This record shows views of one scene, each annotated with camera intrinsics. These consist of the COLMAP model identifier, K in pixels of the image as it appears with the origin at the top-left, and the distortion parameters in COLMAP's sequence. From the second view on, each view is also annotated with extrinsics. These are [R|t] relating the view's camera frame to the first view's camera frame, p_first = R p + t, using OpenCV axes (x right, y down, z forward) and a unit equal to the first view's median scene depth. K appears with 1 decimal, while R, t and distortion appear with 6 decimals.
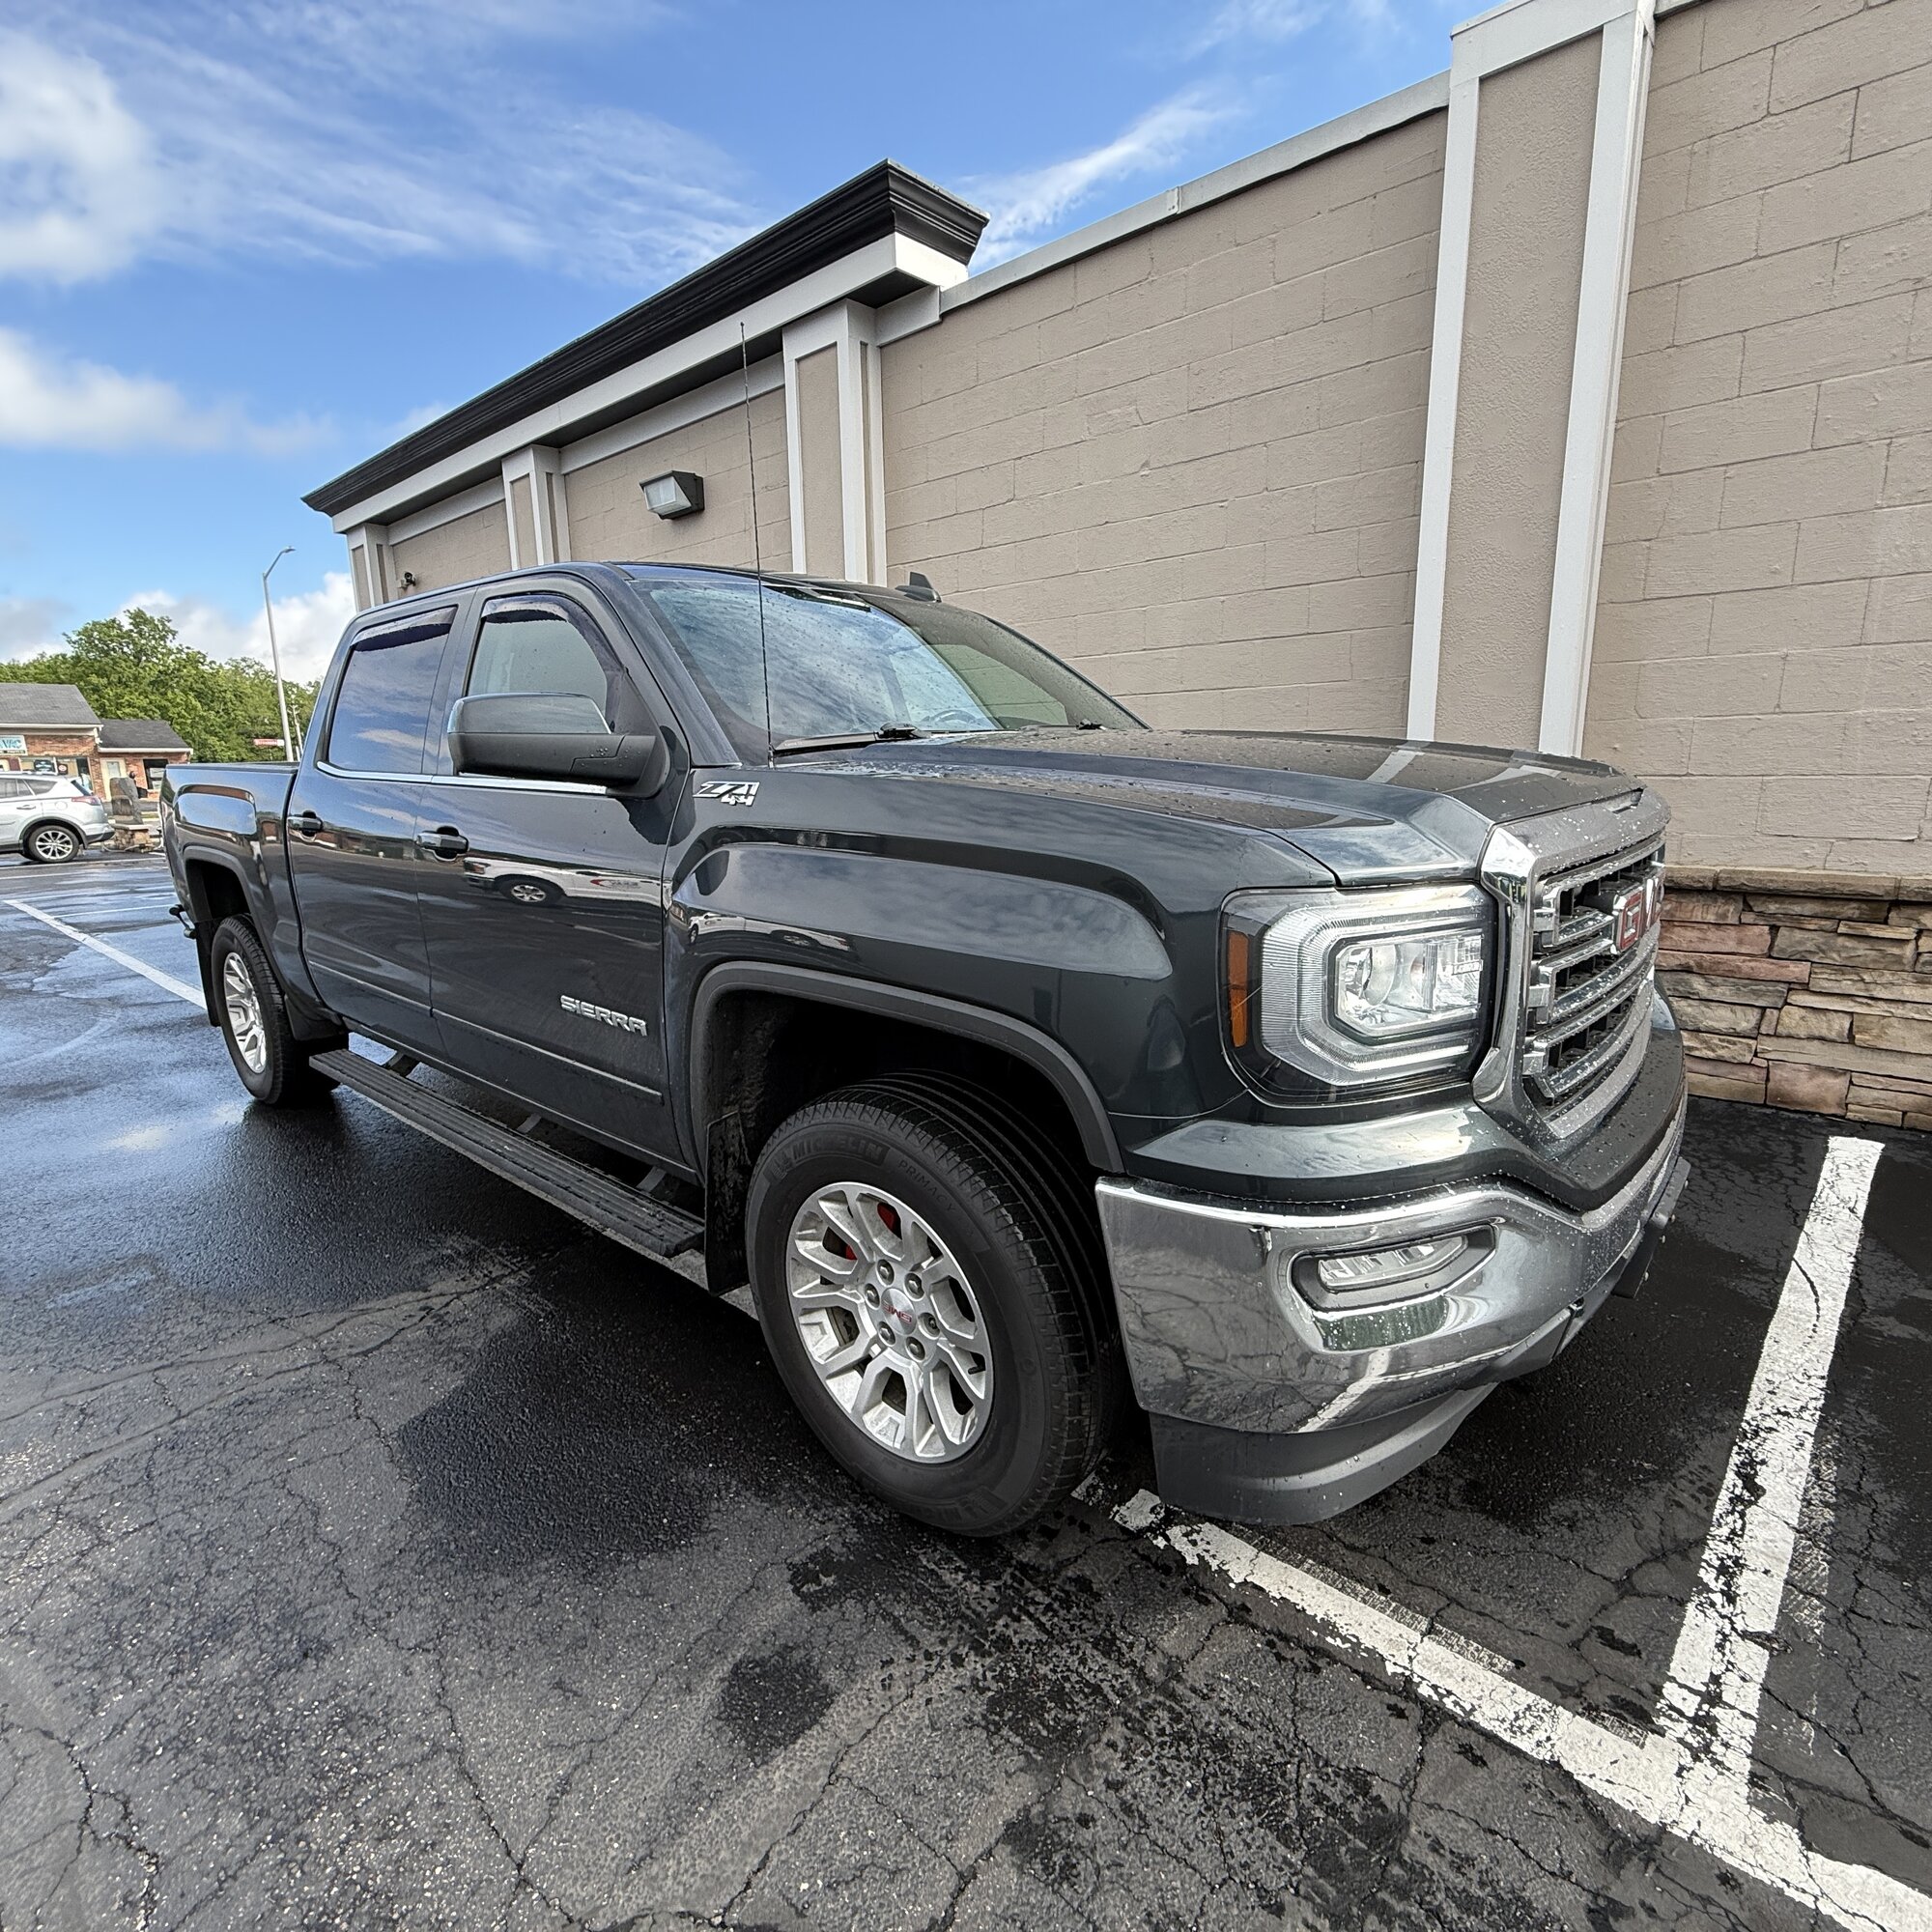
lens RADIAL K [[1021.2, 0, 961.5], [0, 1021.2, 961.9], [0, 0, 1]] dist [-0.000102, -0.000241]
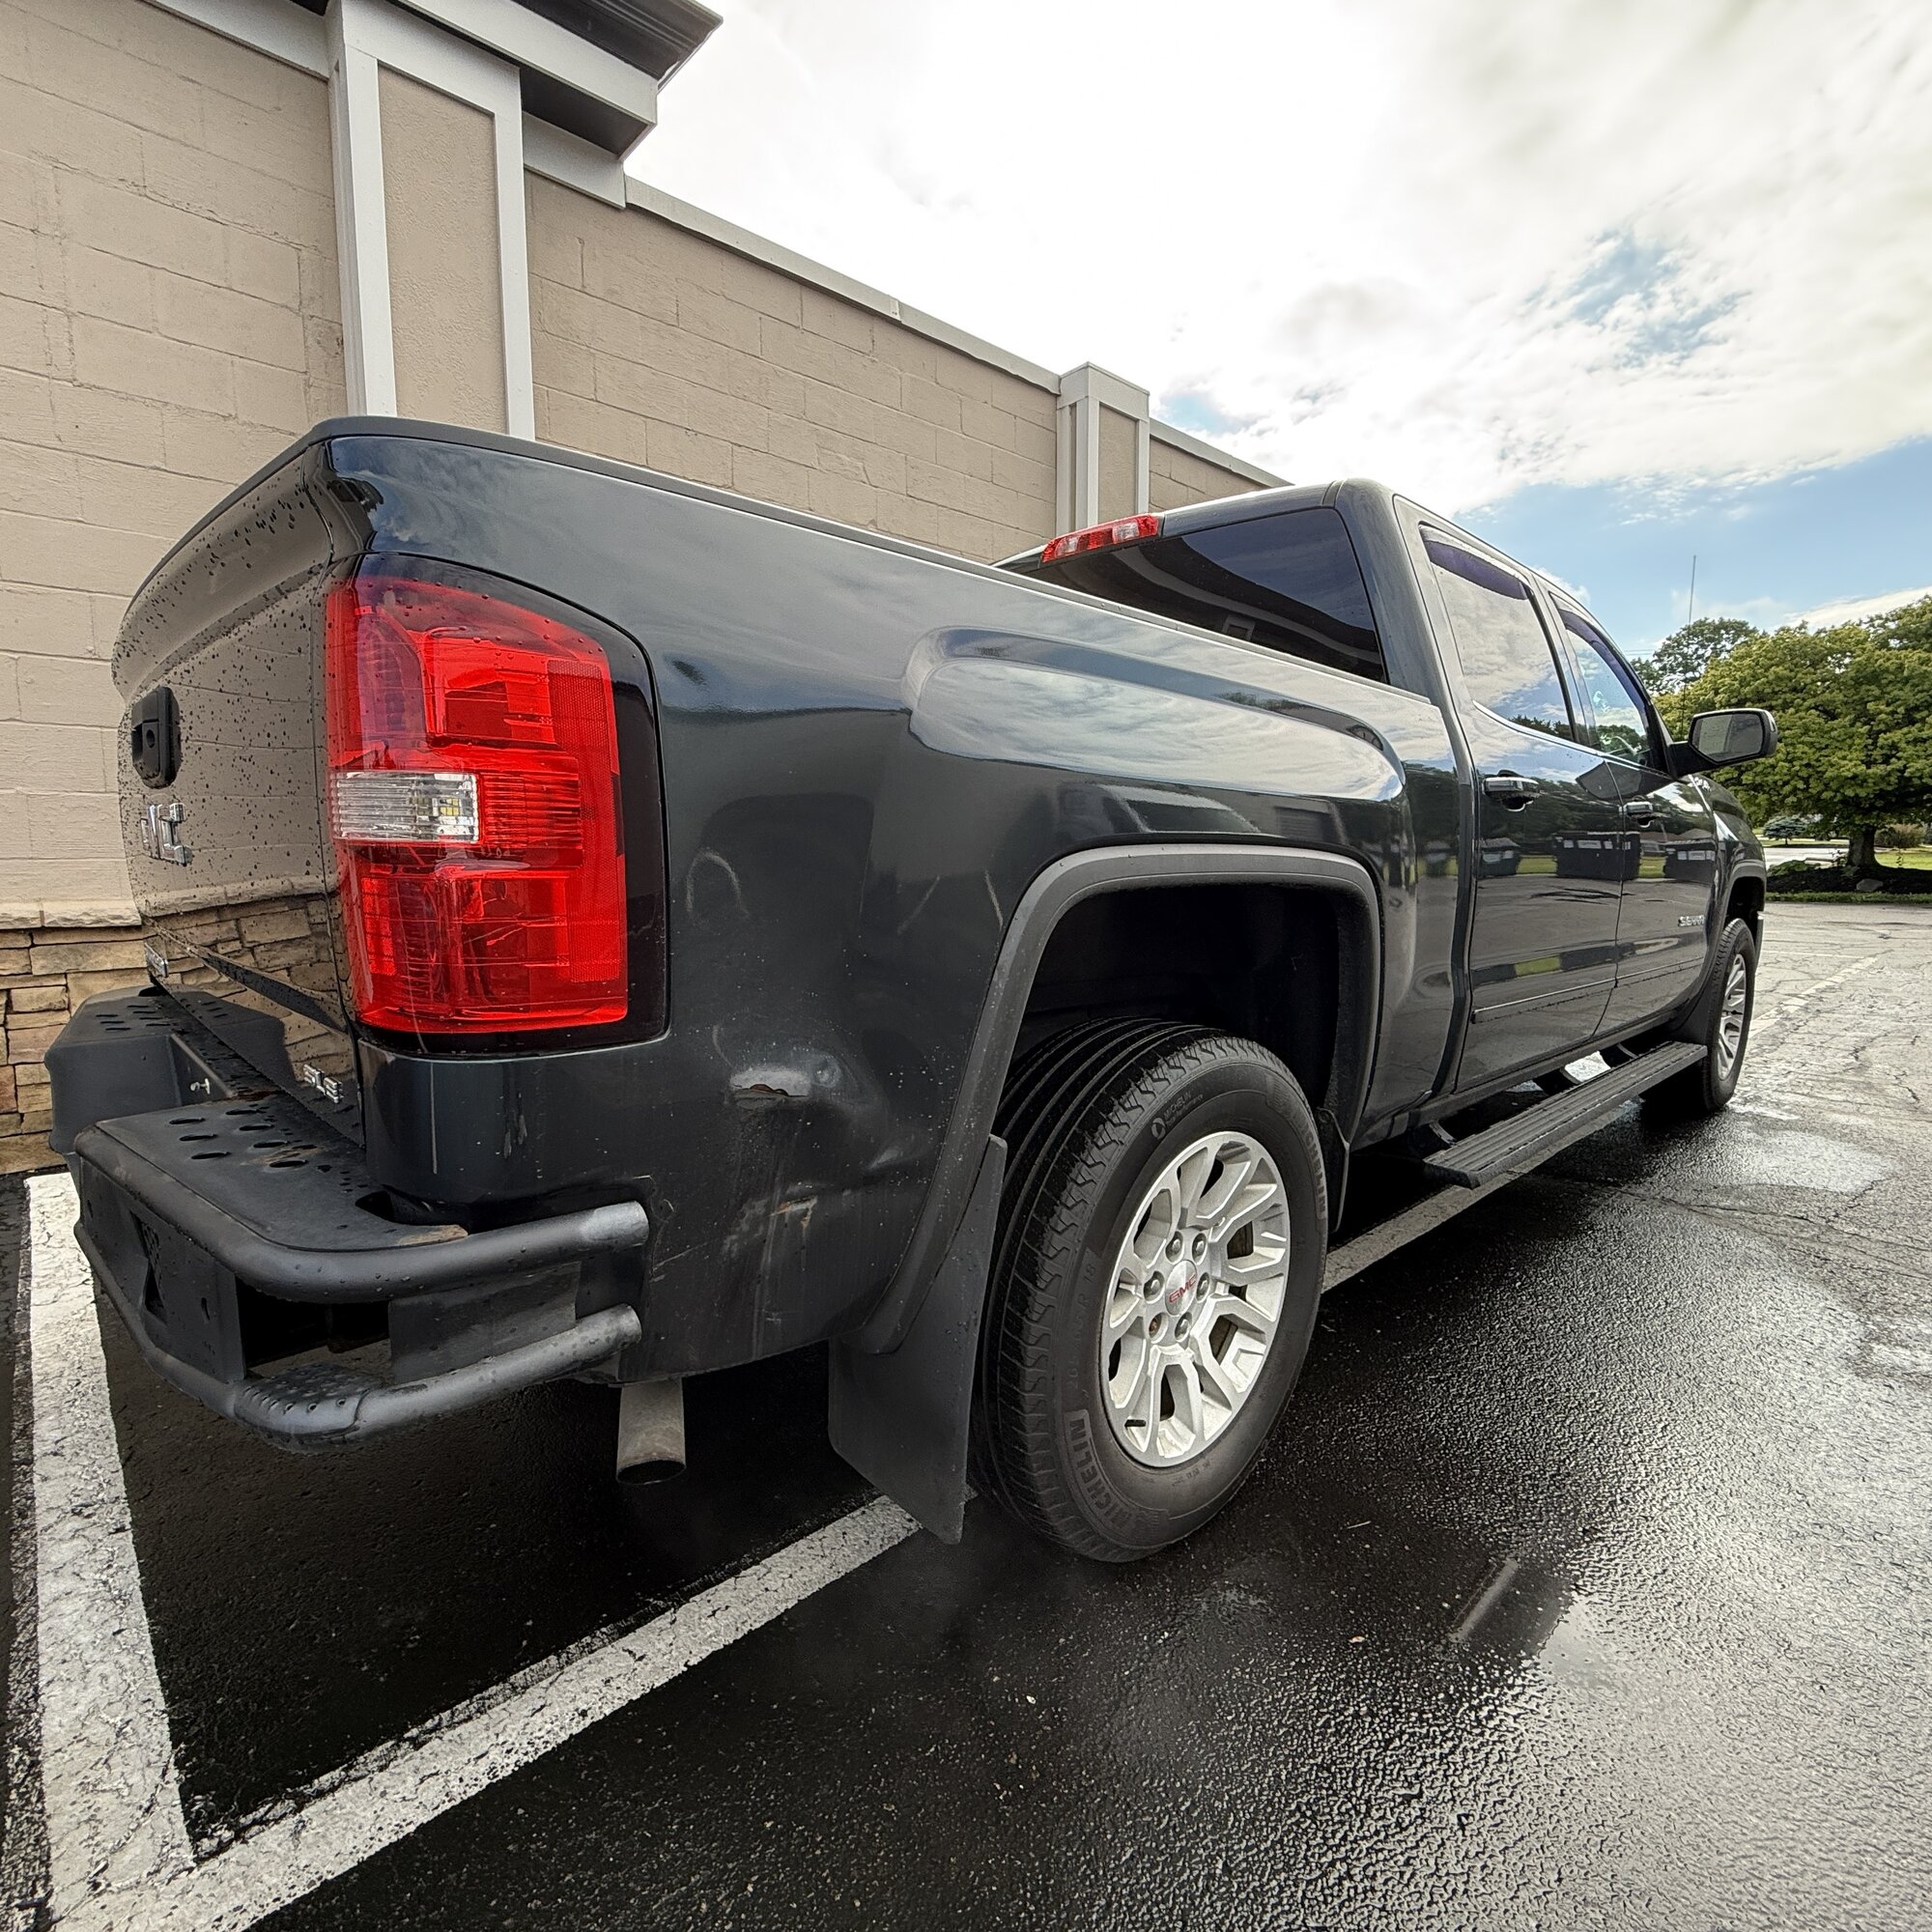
lens RADIAL K [[1024.2, 0, 950.6], [0, 1024.2, 968.0], [0, 0, 1]] dist [0.001751, -0.000029]
pose [[0.098888, -0.093989, 0.990650, -0.732383], [0.188901, 0.979200, 0.074047, -0.076459], [-0.977004, 0.179812, 0.114586, 0.705305]]
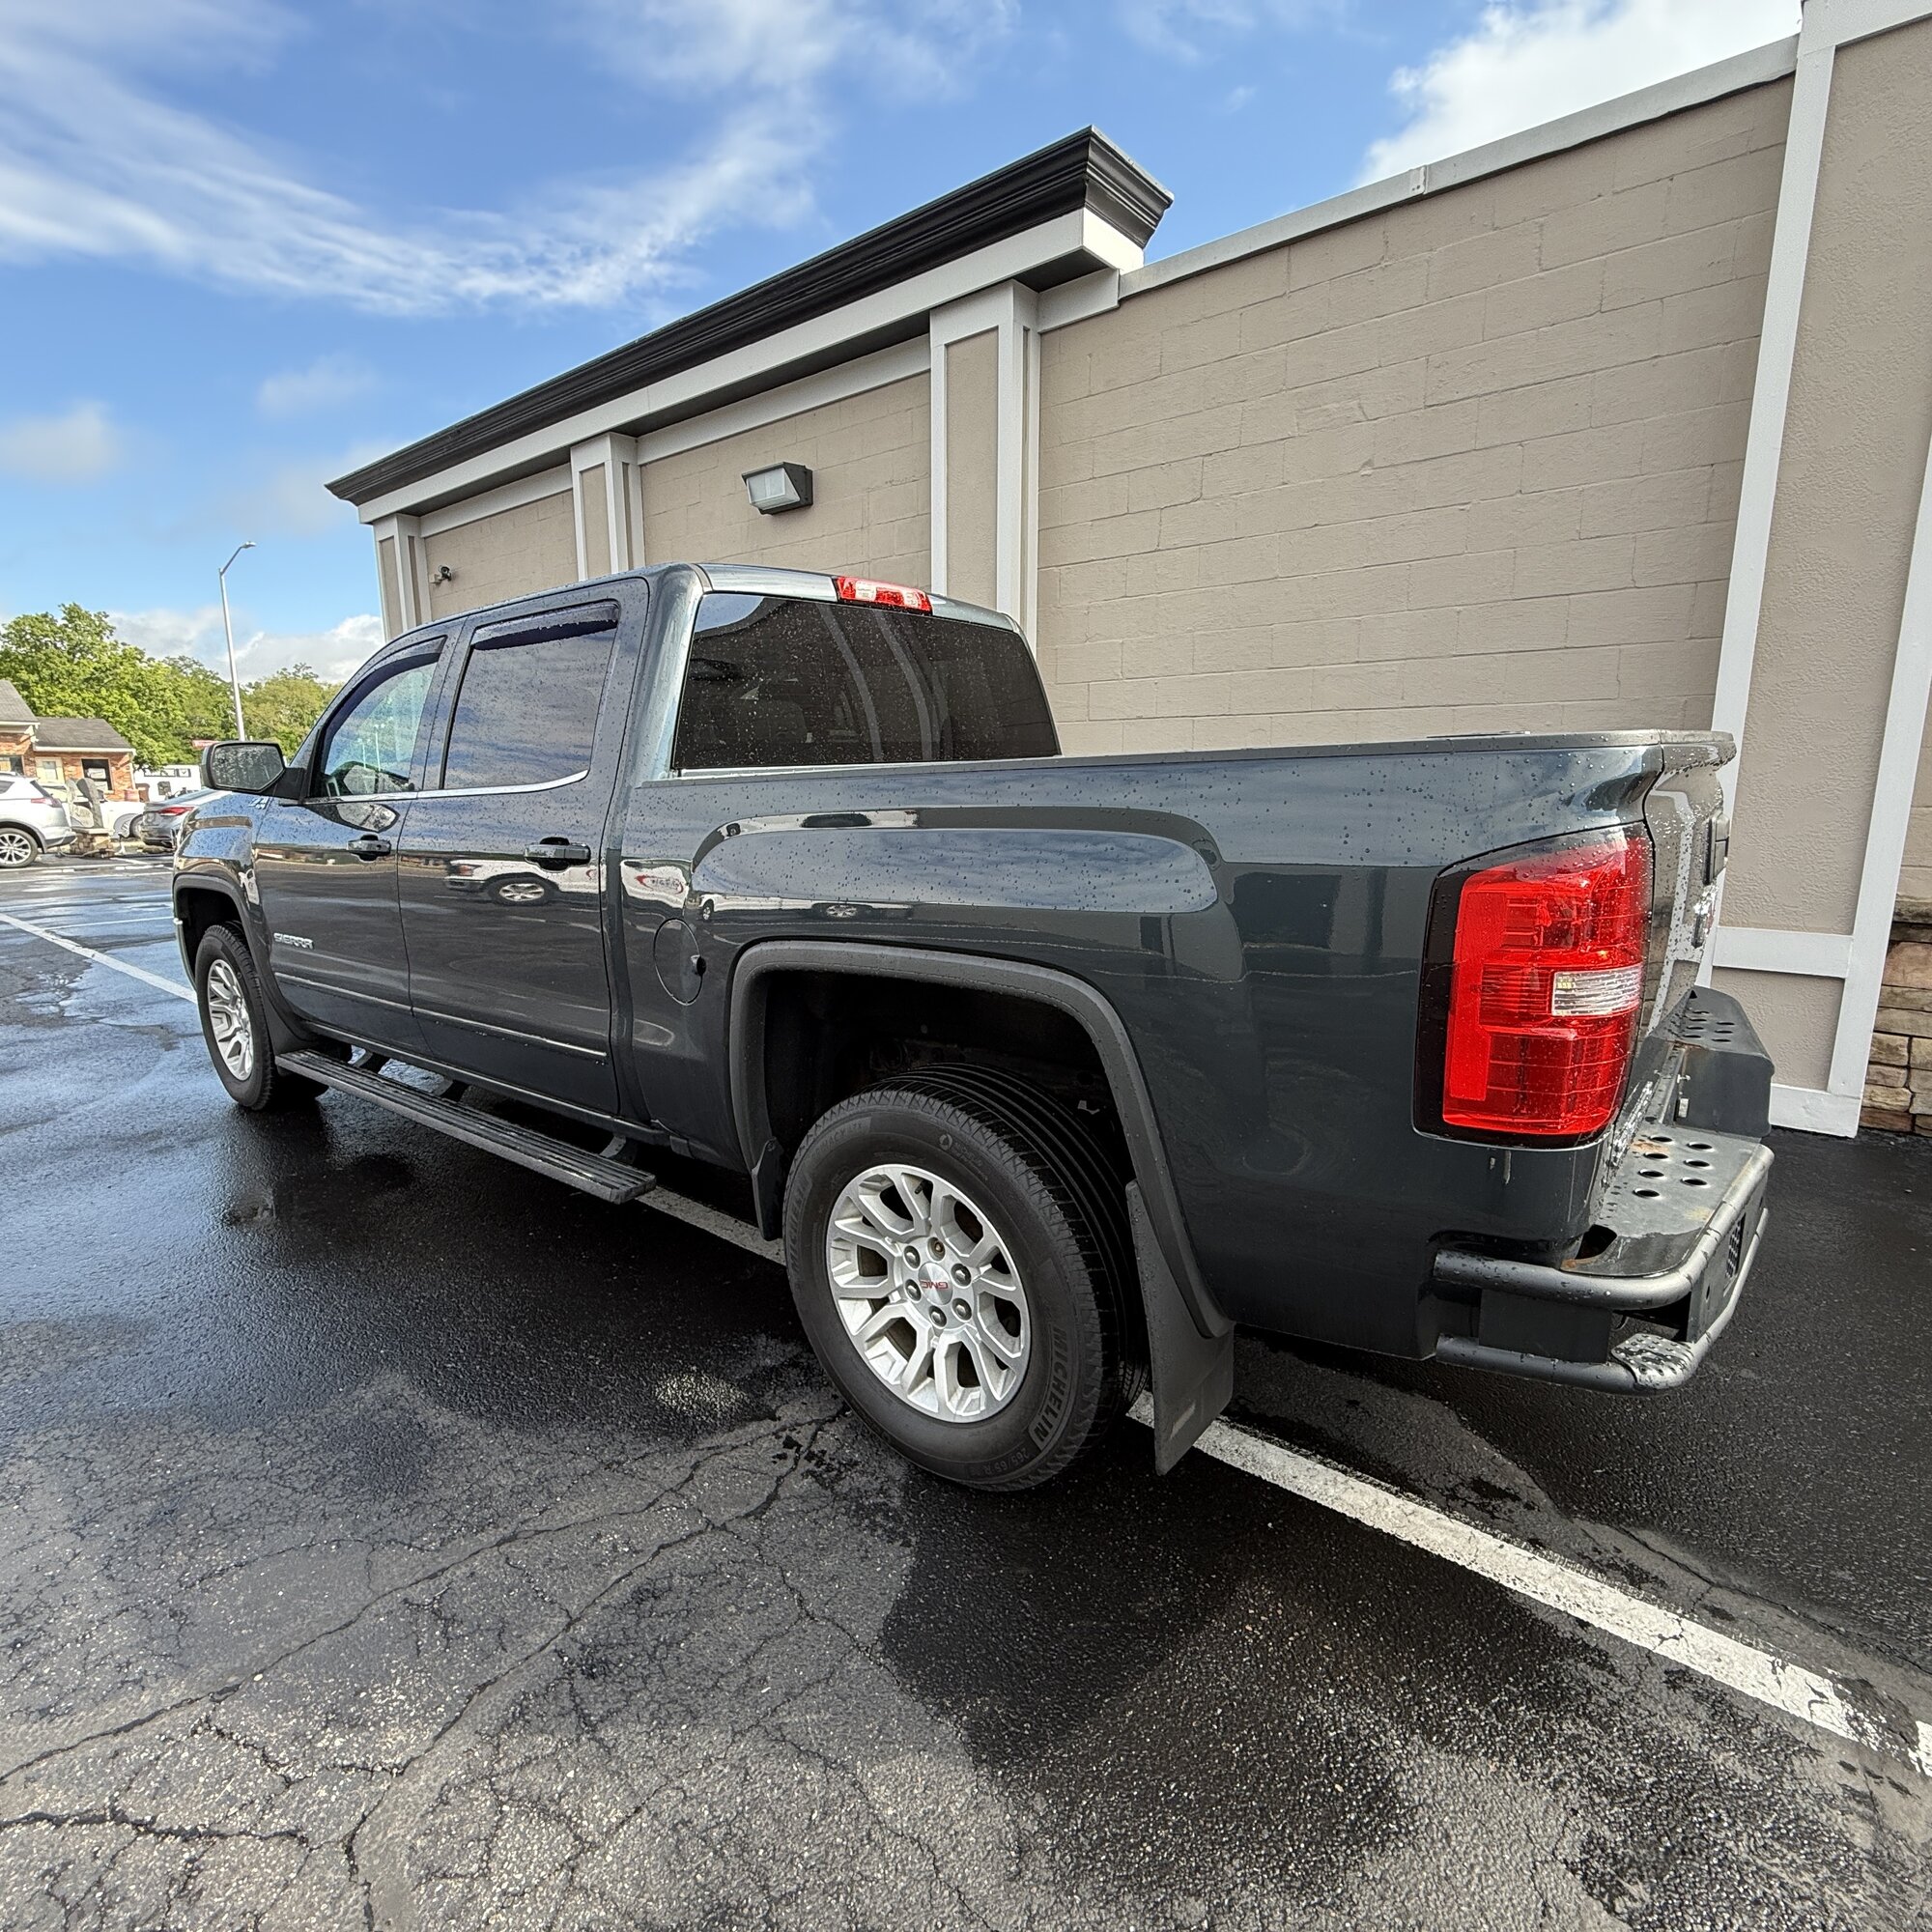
lens RADIAL K [[1021.2, 0, 961.5], [0, 1021.2, 961.9], [0, 0, 1]] dist [-0.000102, -0.000241]
pose [[0.998928, 0.008201, 0.045549, -0.182315], [-0.007587, 0.999878, -0.013629, -0.014415], [-0.045655, 0.013269, 0.998869, 0.076015]]
